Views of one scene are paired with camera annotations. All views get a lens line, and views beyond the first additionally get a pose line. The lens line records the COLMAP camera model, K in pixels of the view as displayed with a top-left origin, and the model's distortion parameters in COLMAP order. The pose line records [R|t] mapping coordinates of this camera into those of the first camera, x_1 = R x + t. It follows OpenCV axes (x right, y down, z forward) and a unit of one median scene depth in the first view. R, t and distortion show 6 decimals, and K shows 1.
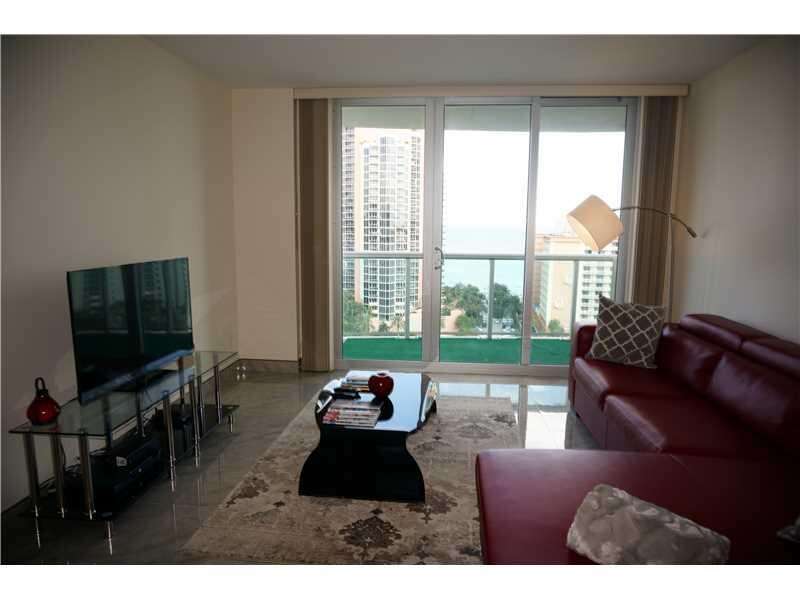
lens RADIAL K [[529.5, 0, 400.9], [0, 529.5, 300.2], [0, 0, 1]] dist [-0.048843, 0.026146]
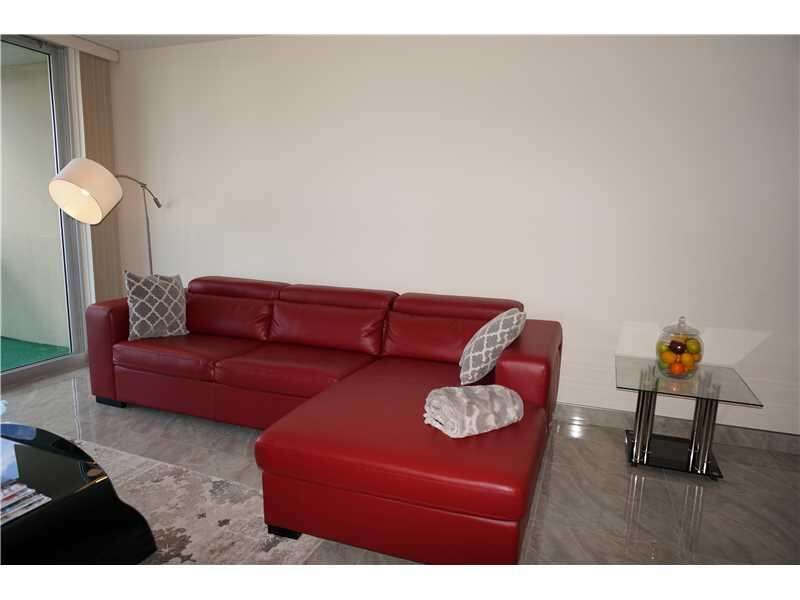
lens RADIAL K [[529.5, 0, 401.8], [0, 529.5, 301.9], [0, 0, 1]] dist [-0.048843, 0.026146]
pose [[0.254731, -0.169854, 0.951978, -0.393638], [0.108899, 0.983229, 0.146291, -0.038533], [-0.960861, 0.066405, 0.268956, 0.303908]]
